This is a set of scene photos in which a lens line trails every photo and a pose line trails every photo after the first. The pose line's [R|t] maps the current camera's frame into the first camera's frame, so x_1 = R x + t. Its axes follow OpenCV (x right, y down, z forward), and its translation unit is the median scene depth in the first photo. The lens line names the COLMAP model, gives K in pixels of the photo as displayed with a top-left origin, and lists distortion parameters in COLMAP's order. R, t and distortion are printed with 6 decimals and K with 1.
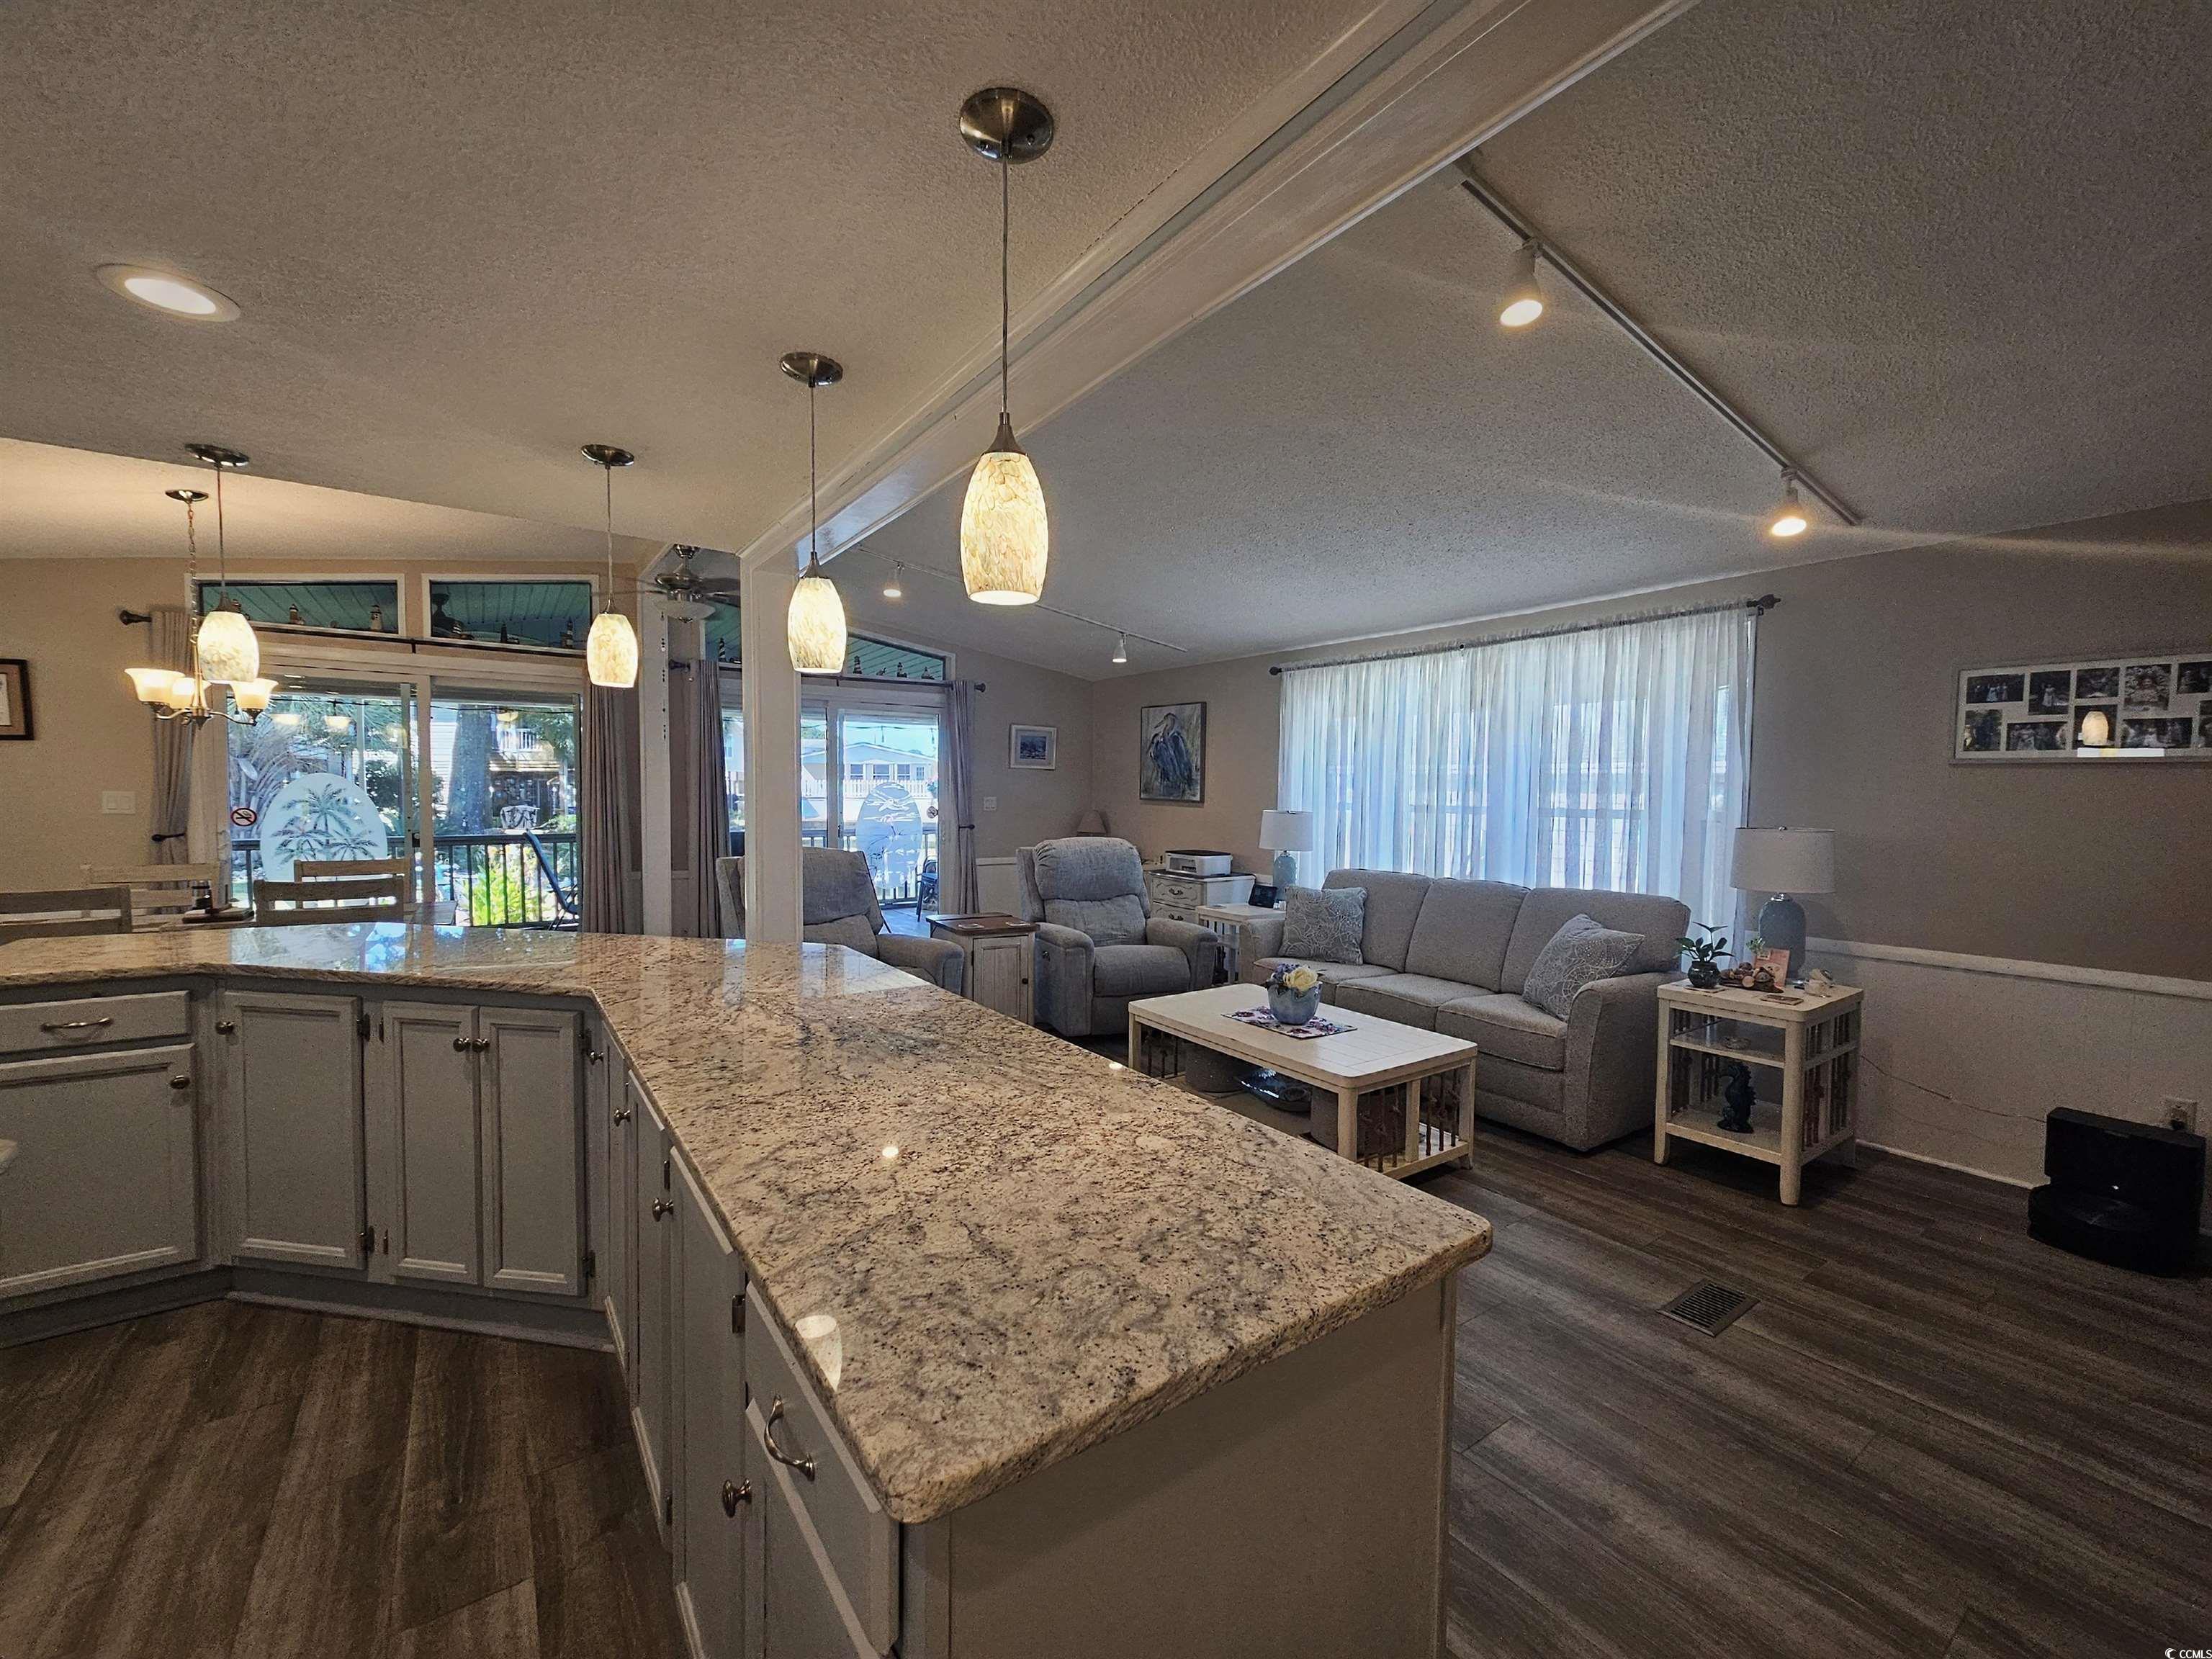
lens RADIAL K [[907.5, 0, 1106.9], [0, 907.5, 830.6], [0, 0, 1]] dist [0.003357, 0.000118]
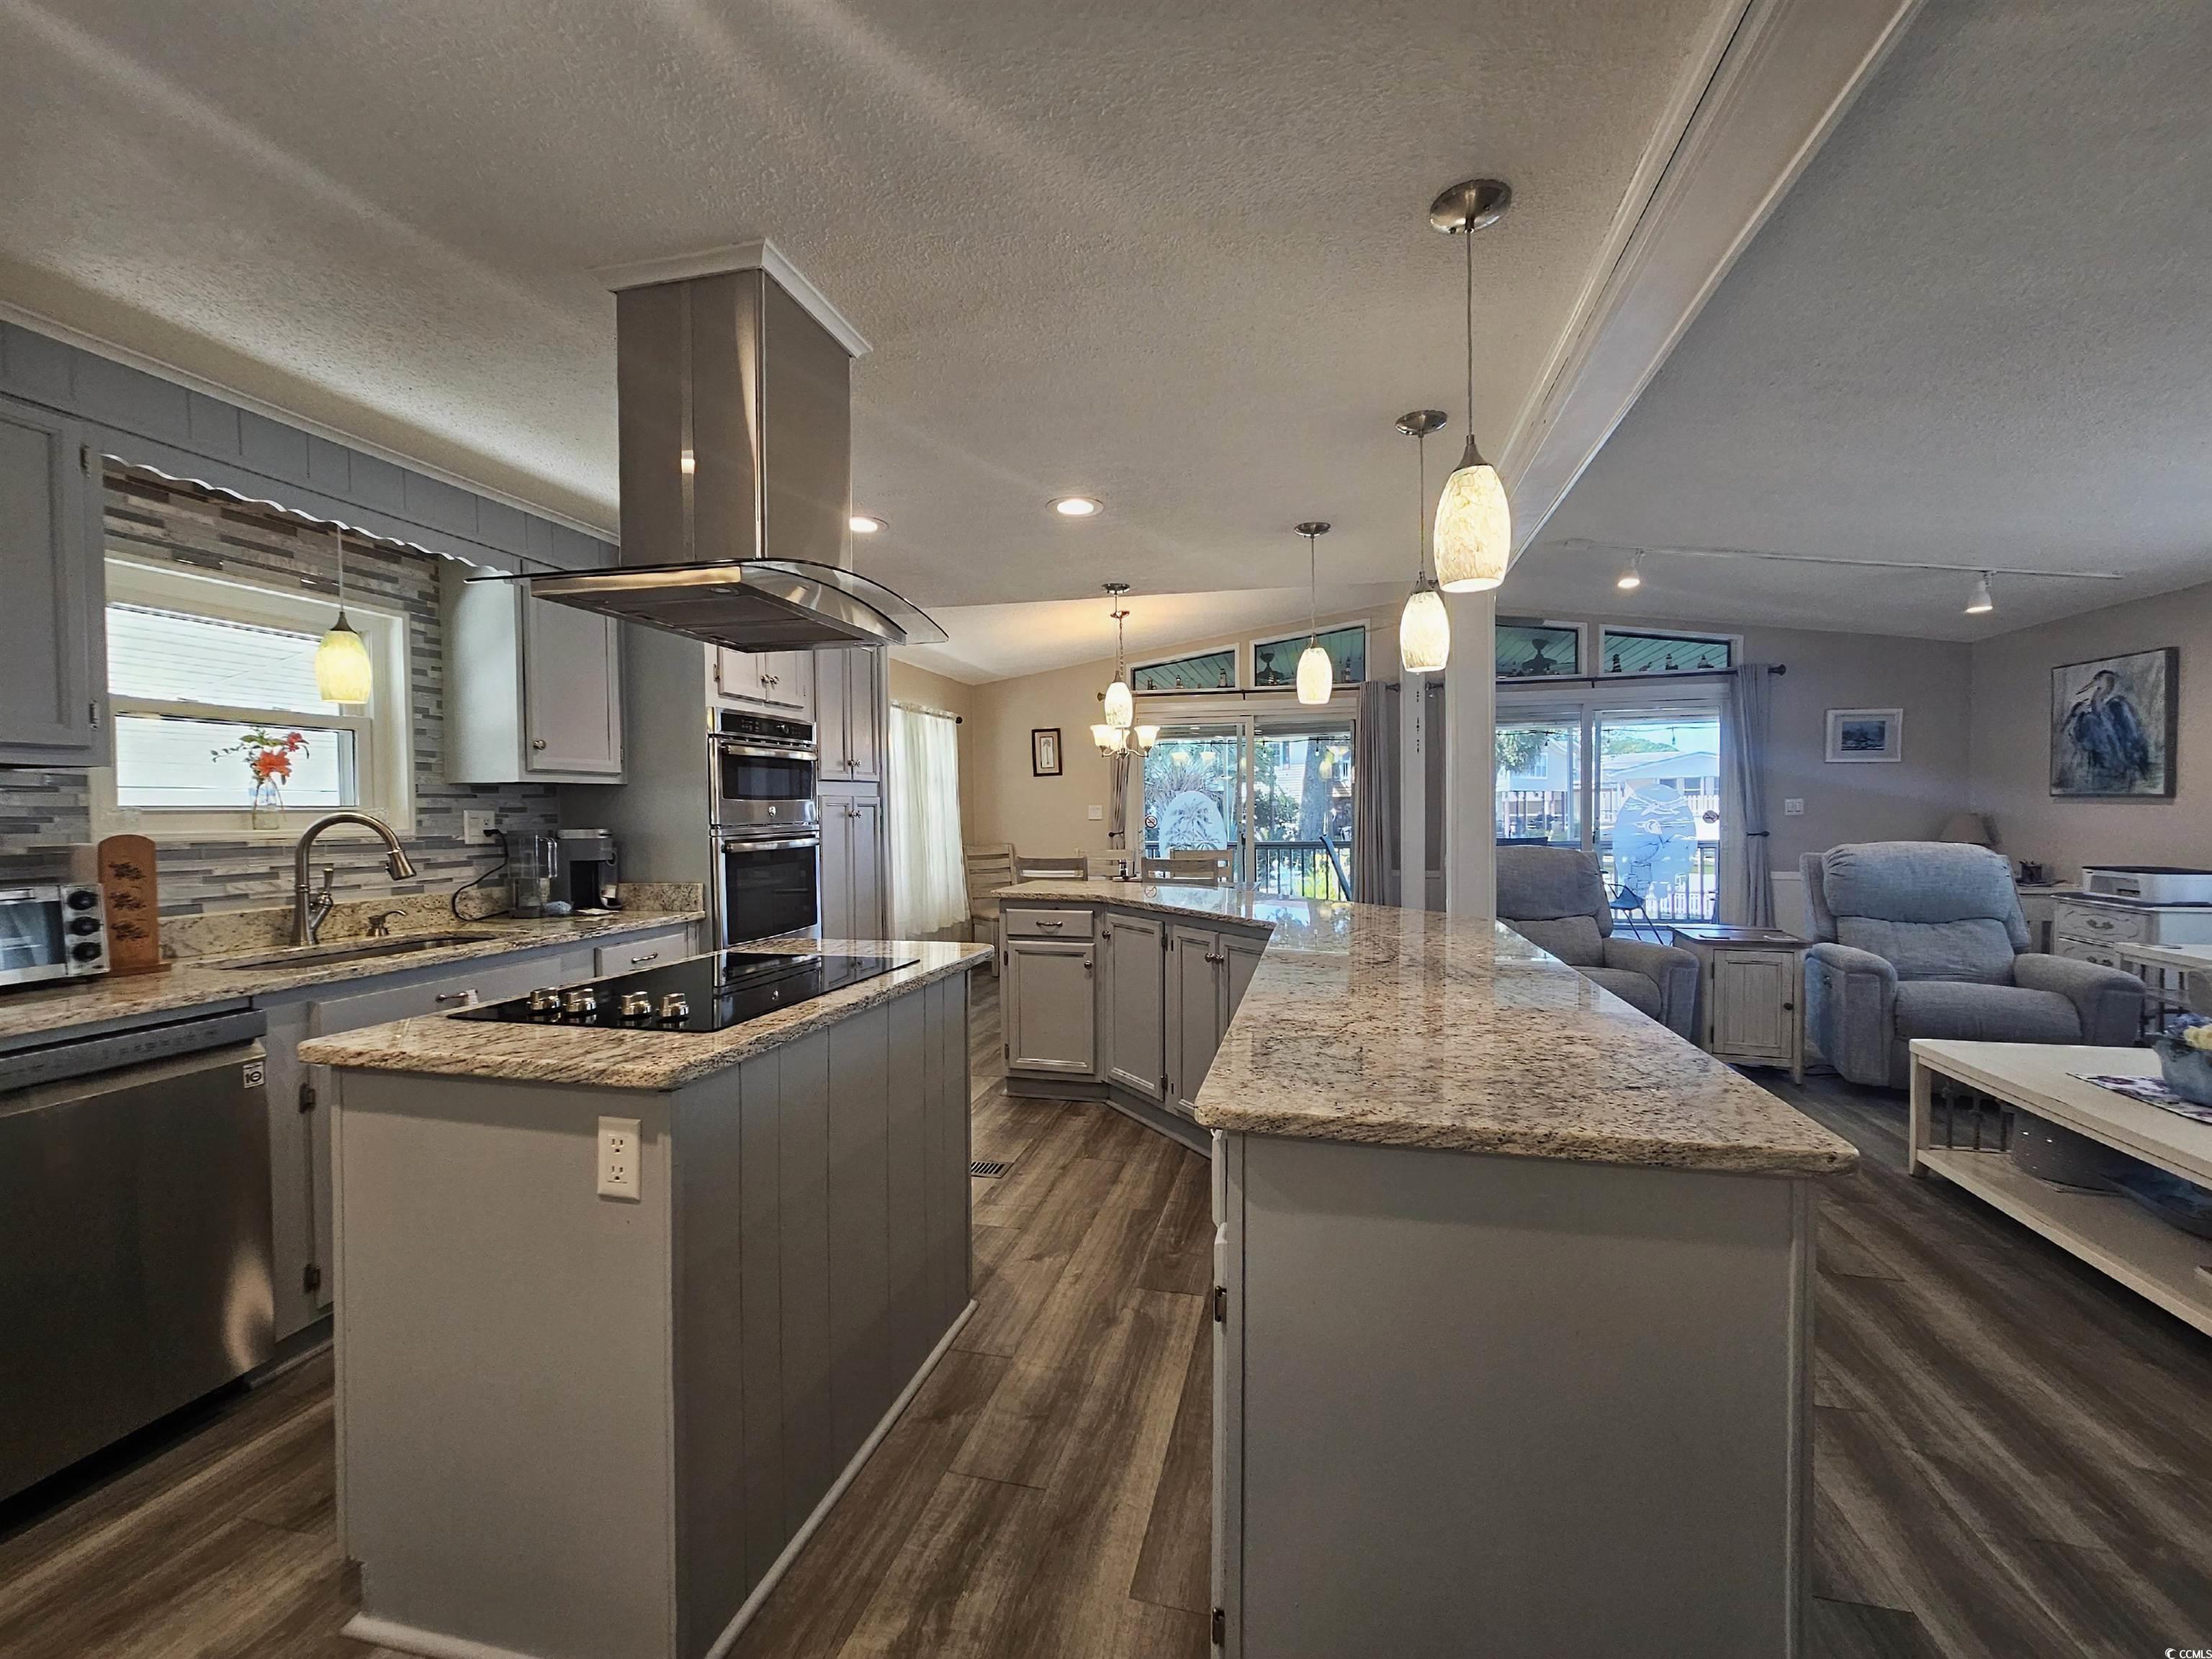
lens RADIAL K [[935.2, 0, 1117.5], [0, 935.2, 831.8], [0, 0, 1]] dist [0.001783, 0.000511]
pose [[0.662666, -0.003431, -0.748907, 0.207680], [-0.017880, 0.999632, -0.020401, 0.043751], [0.748701, 0.026909, 0.662361, -0.071809]]
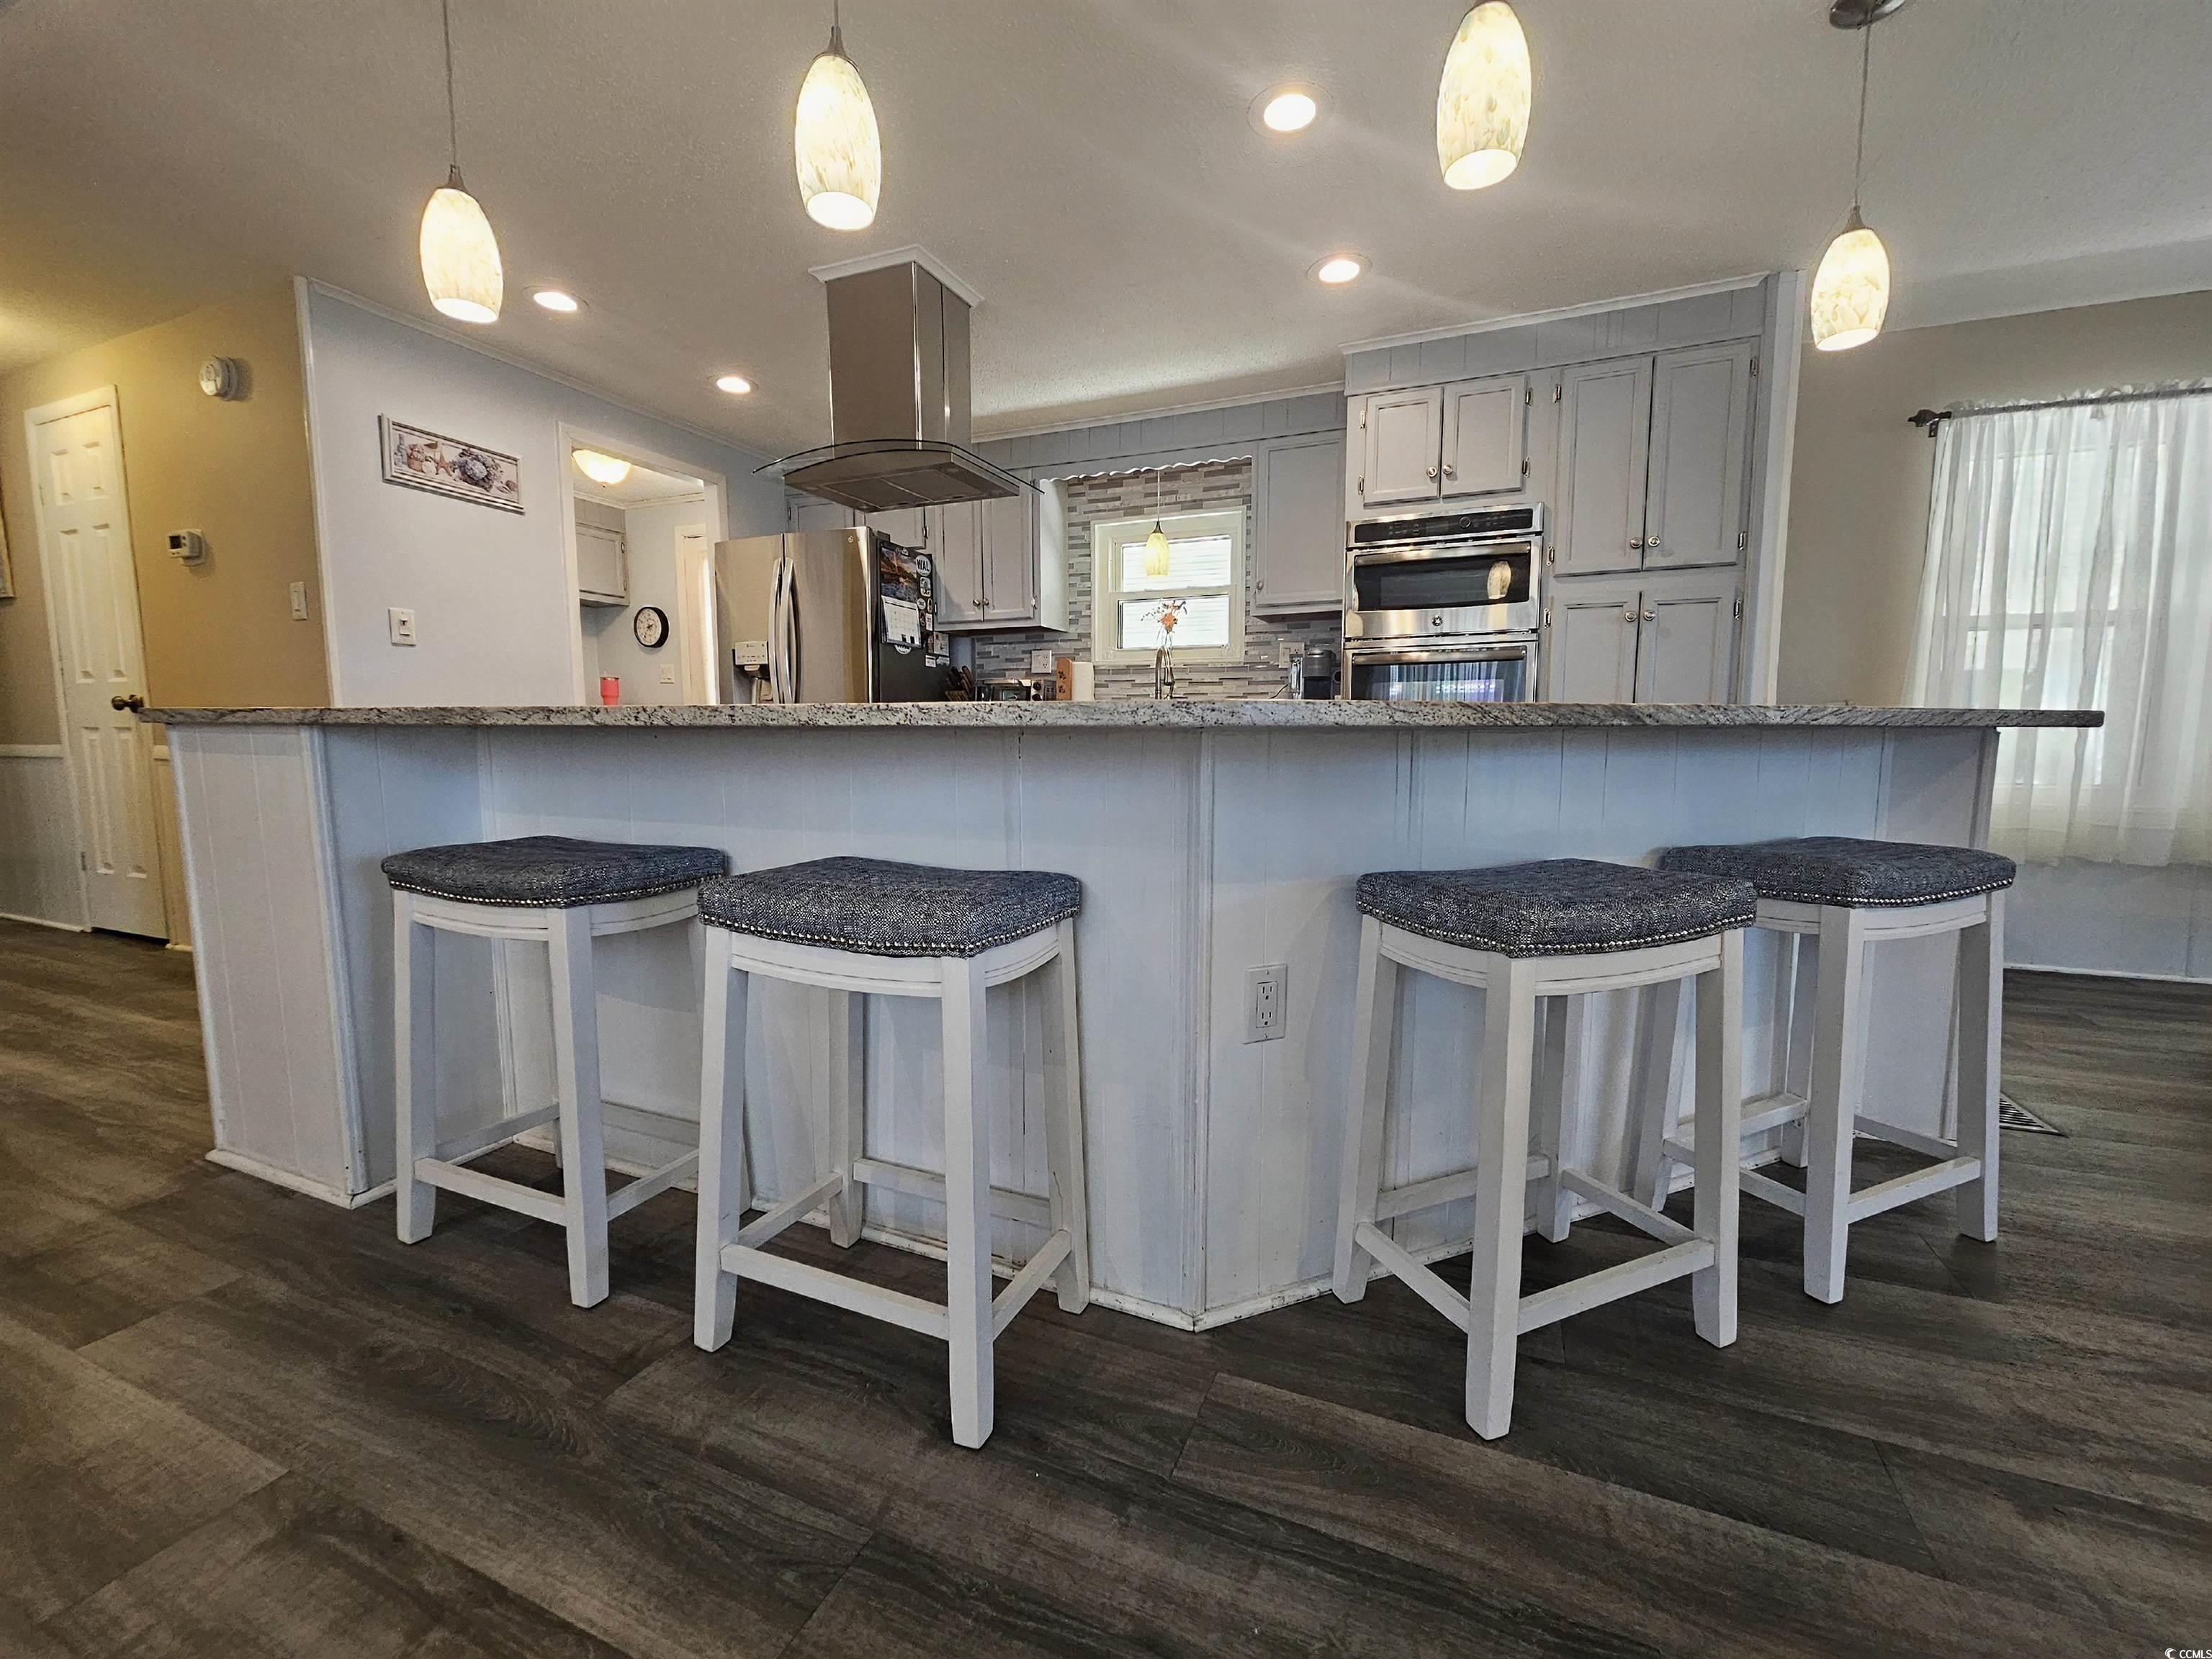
lens RADIAL K [[937.8, 0, 1106.0], [0, 937.8, 829.5], [0, 0, 1]] dist [0.000563, 0.000054]
pose [[-0.852713, 0.038822, -0.520935, -0.053599], [-0.036354, 0.990407, 0.133316, 0.105886], [0.521113, 0.132618, -0.843122, 1.057690]]
